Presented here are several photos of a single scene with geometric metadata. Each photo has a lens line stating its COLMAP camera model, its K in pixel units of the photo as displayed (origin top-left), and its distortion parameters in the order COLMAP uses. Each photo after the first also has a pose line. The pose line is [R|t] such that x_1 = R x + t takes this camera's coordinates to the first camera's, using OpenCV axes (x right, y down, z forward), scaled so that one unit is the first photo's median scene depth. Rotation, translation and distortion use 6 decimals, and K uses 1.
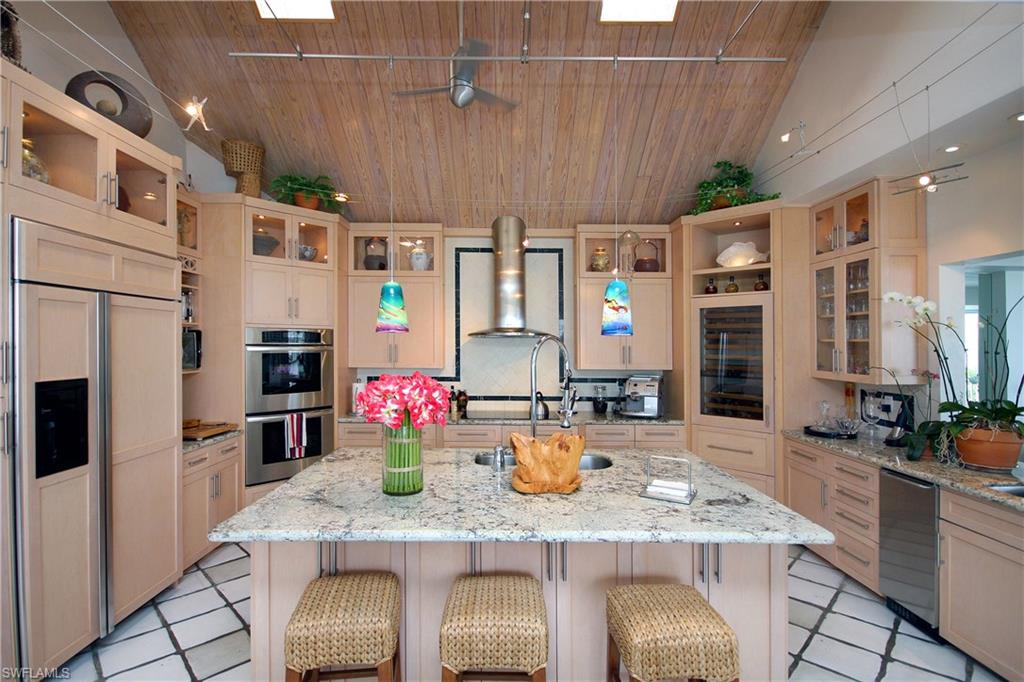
lens RADIAL K [[487.9, 0, 509.7], [0, 487.9, 344.6], [0, 0, 1]] dist [-0.002620, 0.000156]
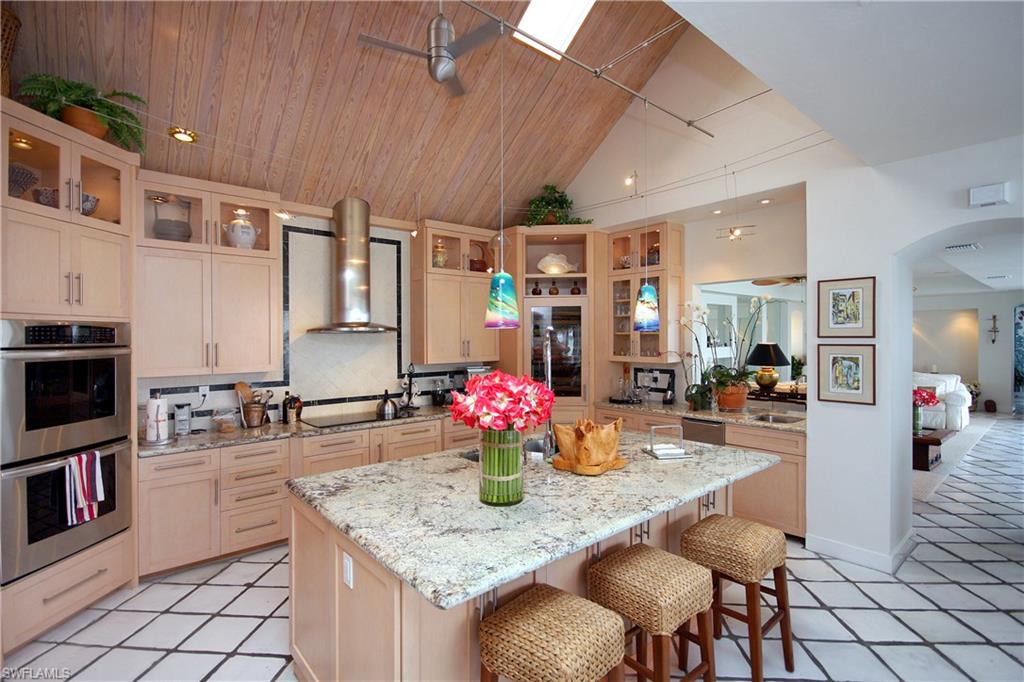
lens RADIAL K [[475.8, 0, 511.6], [0, 475.8, 348.0], [0, 0, 1]] dist [0.001747, 0.000636]
pose [[0.767201, -0.028050, 0.640793, -0.357864], [0.014853, 0.999552, 0.025972, -0.005555], [-0.641234, -0.010408, 0.767274, 0.136875]]
